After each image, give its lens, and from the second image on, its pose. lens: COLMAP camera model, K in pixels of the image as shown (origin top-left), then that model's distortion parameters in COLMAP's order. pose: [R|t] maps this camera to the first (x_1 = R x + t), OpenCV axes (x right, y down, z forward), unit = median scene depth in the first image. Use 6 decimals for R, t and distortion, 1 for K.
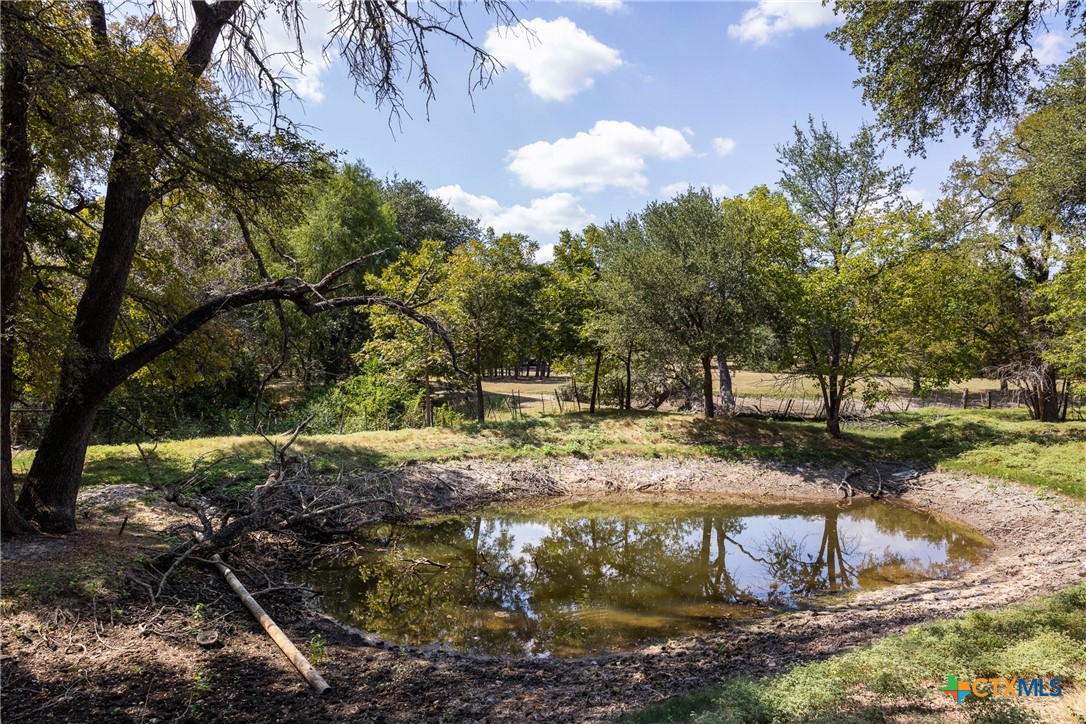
lens RADIAL K [[732.1, 0, 543.1], [0, 732.1, 361.6], [0, 0, 1]] dist [-0.001194, 0.001077]
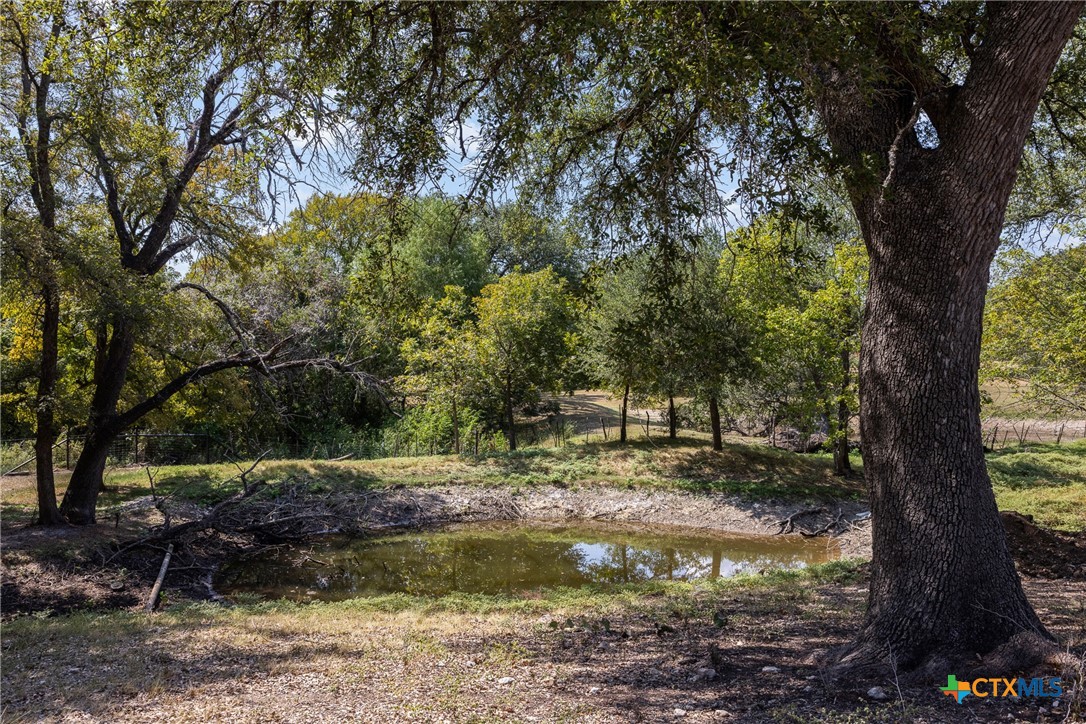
lens RADIAL K [[911.9, 0, 543.0], [0, 911.9, 363.2], [0, 0, 1]] dist [0.012941, 0.002712]
pose [[0.944600, -0.011841, -0.328011, 0.501427], [0.013941, 0.999895, 0.004051, -0.060787], [0.327929, -0.008400, 0.944665, -0.298381]]
